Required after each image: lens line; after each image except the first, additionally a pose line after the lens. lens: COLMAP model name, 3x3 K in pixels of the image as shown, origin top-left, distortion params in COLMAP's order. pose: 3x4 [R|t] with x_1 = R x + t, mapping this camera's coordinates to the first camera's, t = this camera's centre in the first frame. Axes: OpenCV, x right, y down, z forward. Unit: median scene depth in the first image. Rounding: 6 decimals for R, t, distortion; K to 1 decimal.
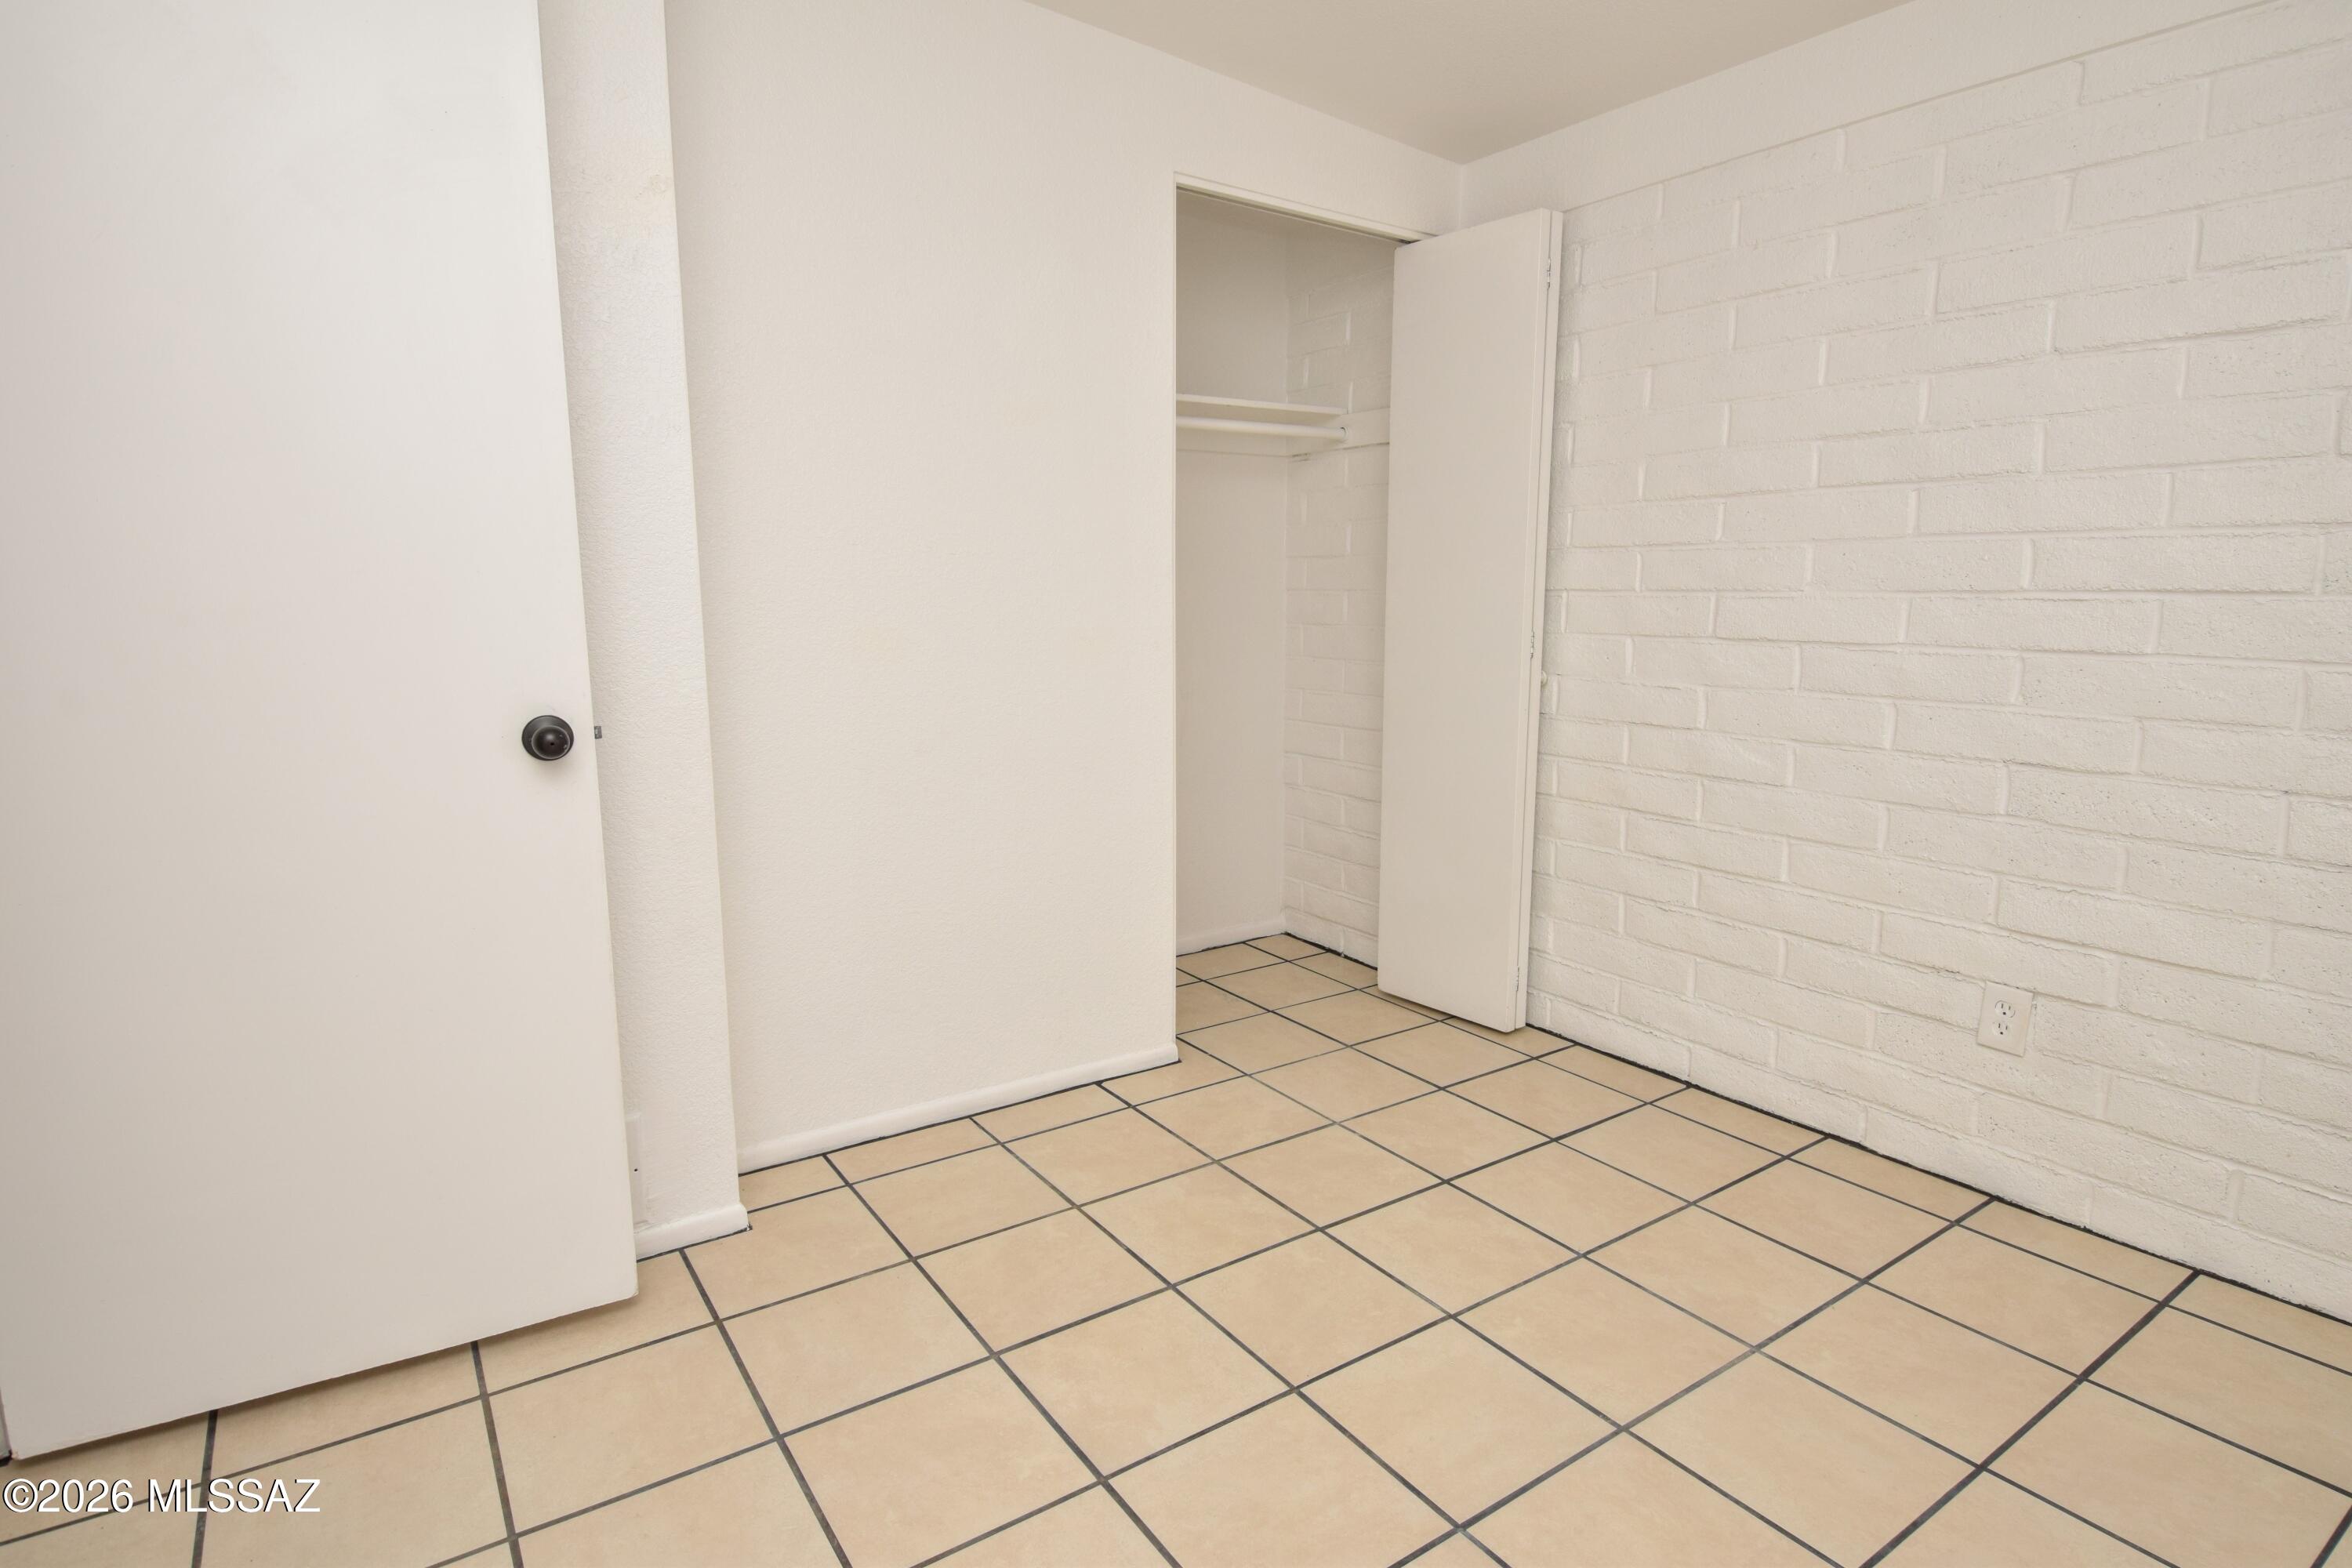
lens RADIAL K [[1223.7, 0, 1175.7], [0, 1223.7, 779.0], [0, 0, 1]] dist [0.000041, -0.009165]
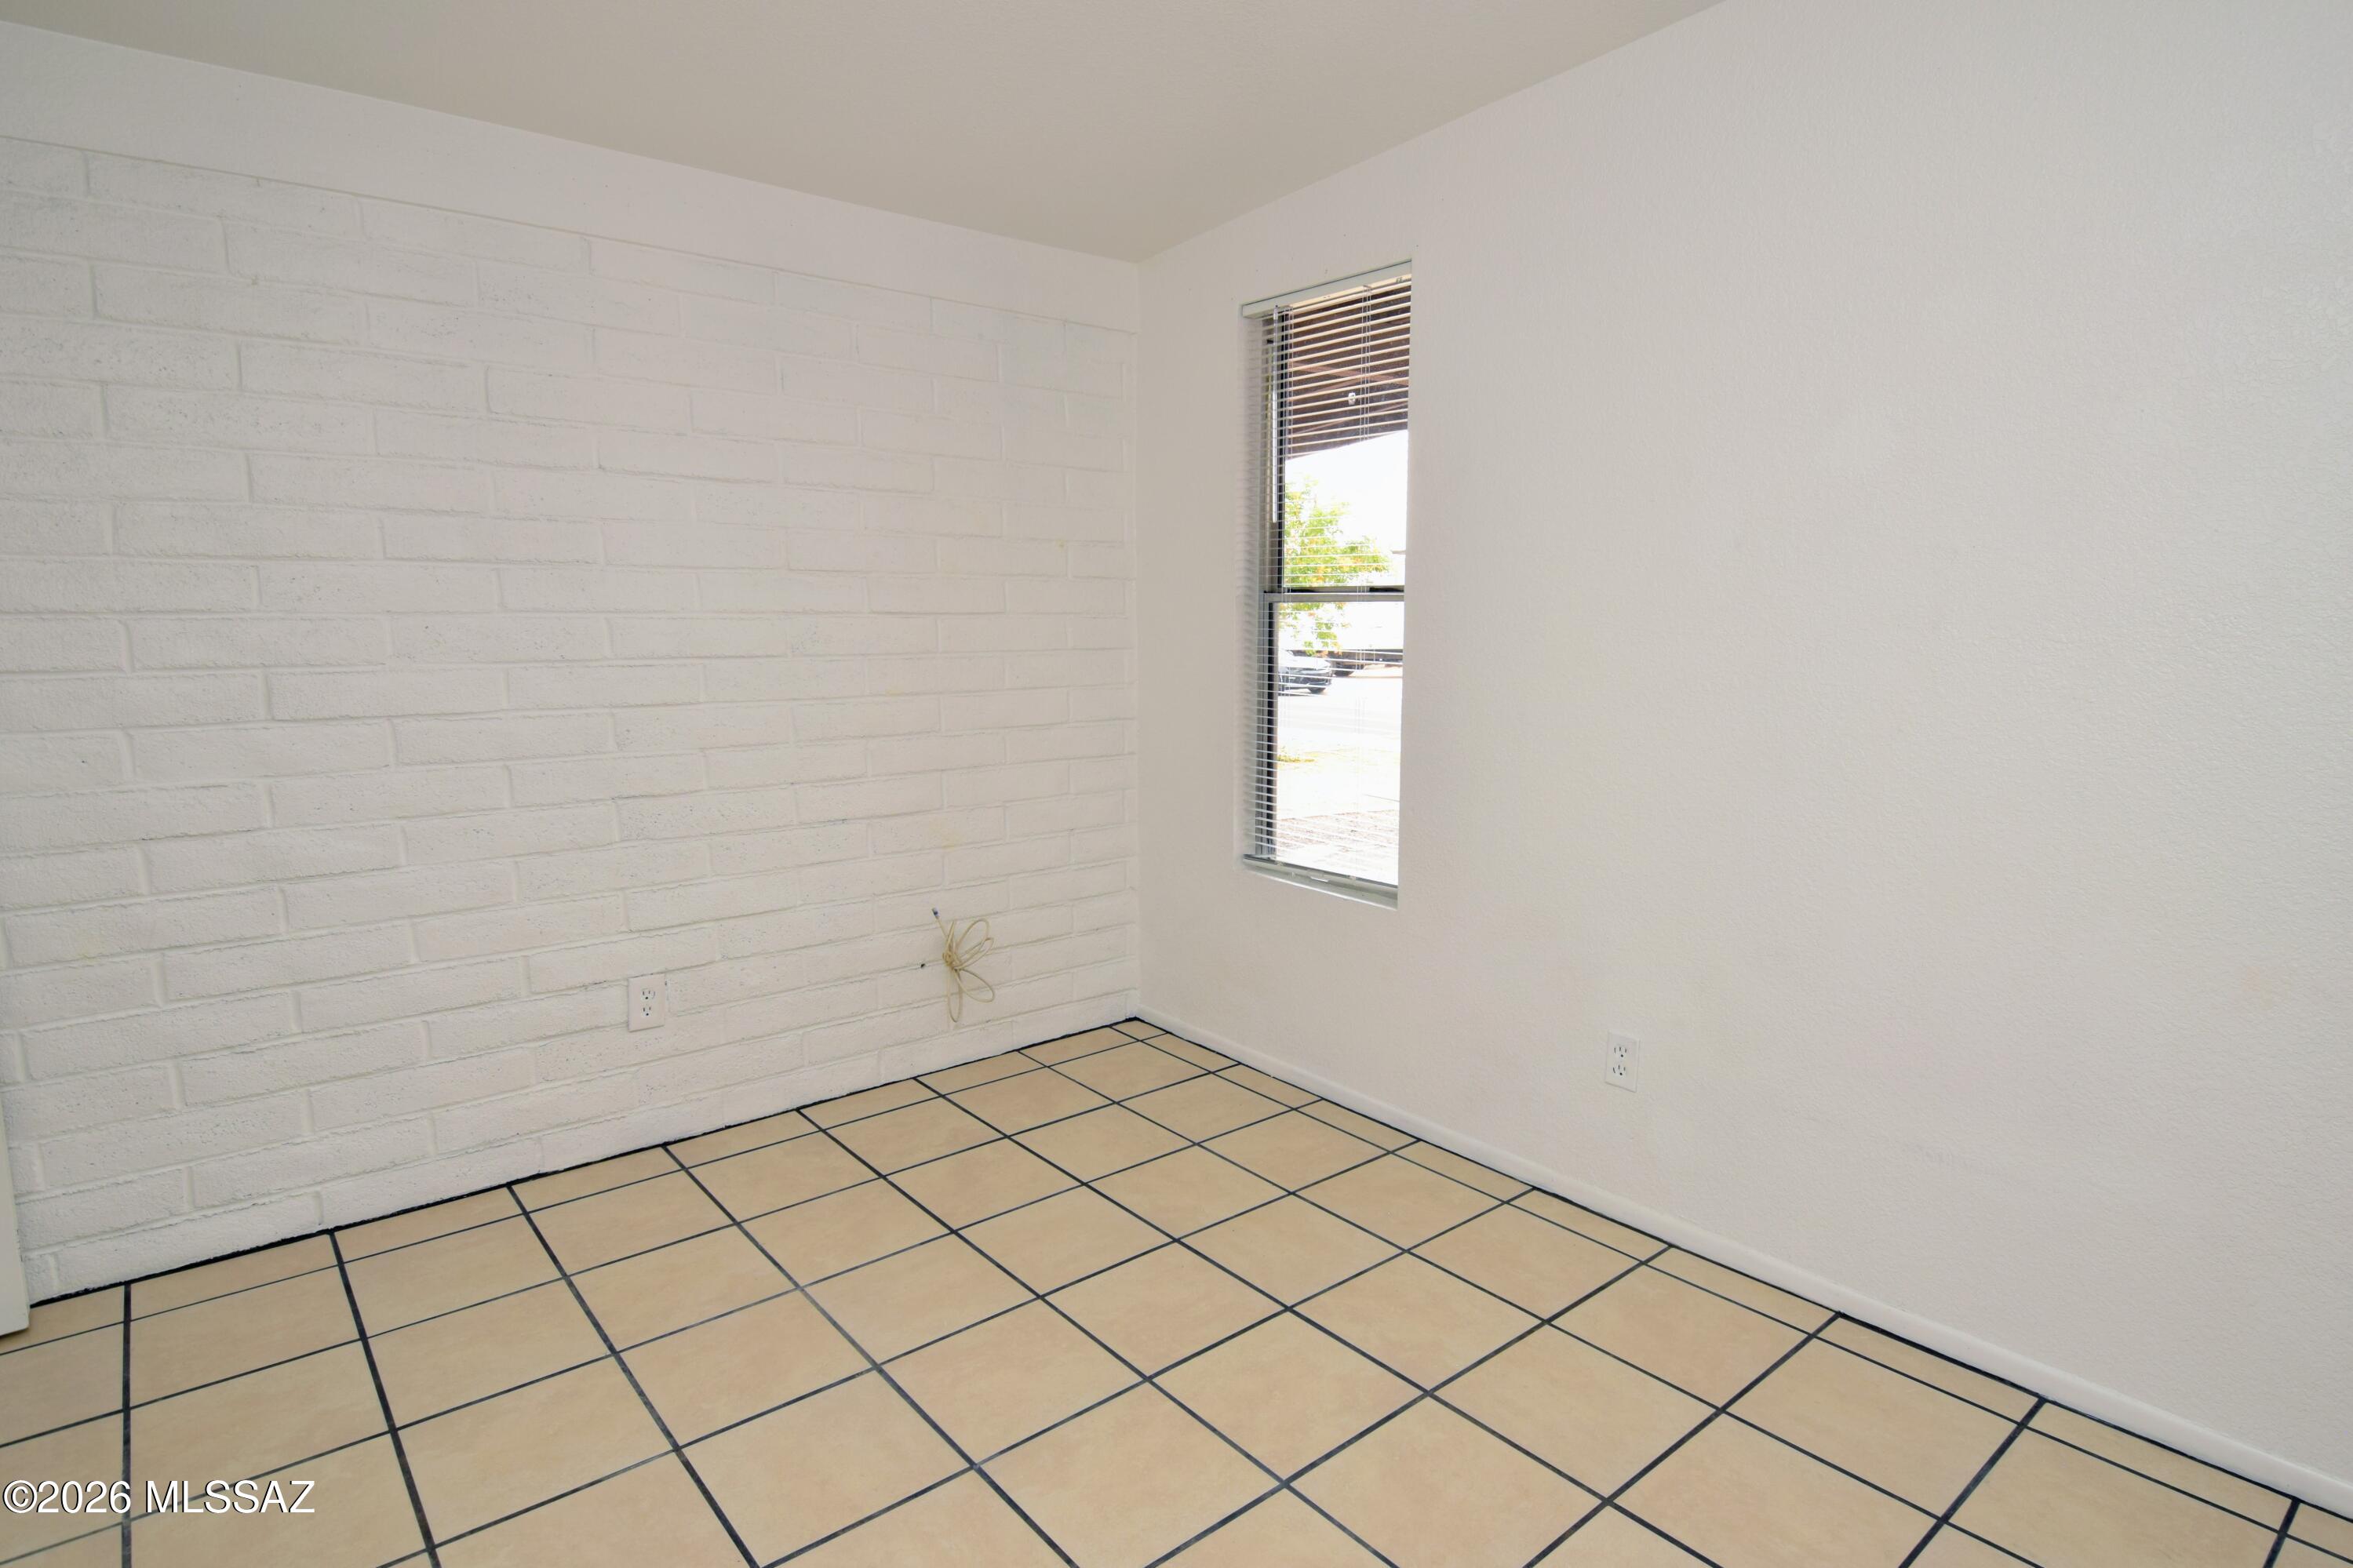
lens RADIAL K [[1224.1, 0, 1186.0], [0, 1224.1, 783.6], [0, 0, 1]] dist [0.000041, -0.009165]
pose [[-0.097291, -0.131232, 0.986566, -0.527098], [0.155020, 0.977172, 0.145270, -0.107271], [-0.983109, 0.167071, -0.074727, 0.481816]]
